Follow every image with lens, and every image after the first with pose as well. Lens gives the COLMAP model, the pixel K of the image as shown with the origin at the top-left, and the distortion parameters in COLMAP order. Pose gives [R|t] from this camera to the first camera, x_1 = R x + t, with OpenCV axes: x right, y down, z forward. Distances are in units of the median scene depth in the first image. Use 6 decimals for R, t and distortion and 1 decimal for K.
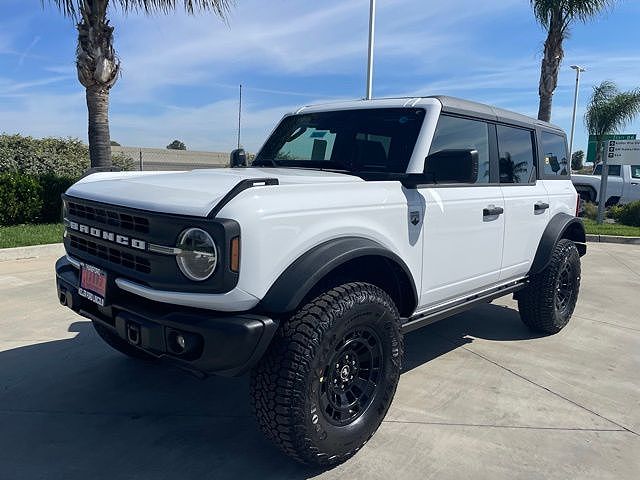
lens RADIAL K [[487.8, 0, 324.3], [0, 487.8, 244.5], [0, 0, 1]] dist [0.056674, -0.071112]
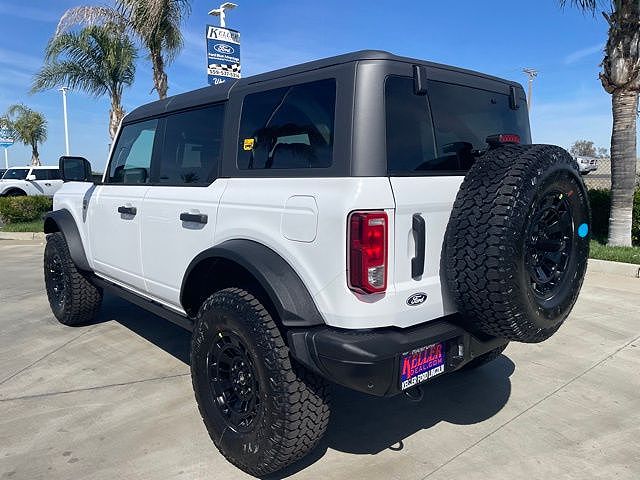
lens RADIAL K [[487.8, 0, 314.2], [0, 487.8, 232.6], [0, 0, 1]] dist [0.056674, -0.071112]
pose [[-0.092594, 0.078817, -0.992580, 1.336640], [-0.150147, 0.984358, 0.092171, -0.177124], [0.984318, 0.157567, -0.079311, 1.495227]]
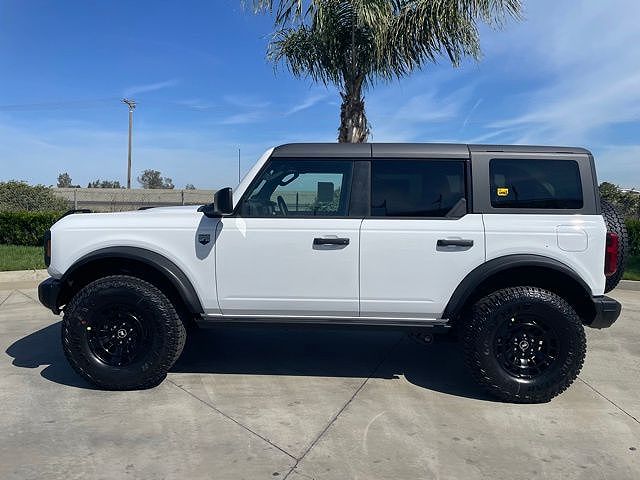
lens RADIAL K [[487.8, 0, 315.2], [0, 487.8, 233.0], [0, 0, 1]] dist [0.056674, -0.071112]
pose [[0.673788, 0.019504, -0.738667, 1.144993], [-0.103850, 0.992229, -0.068529, -0.008557], [0.731591, 0.122884, 0.670578, 0.257731]]
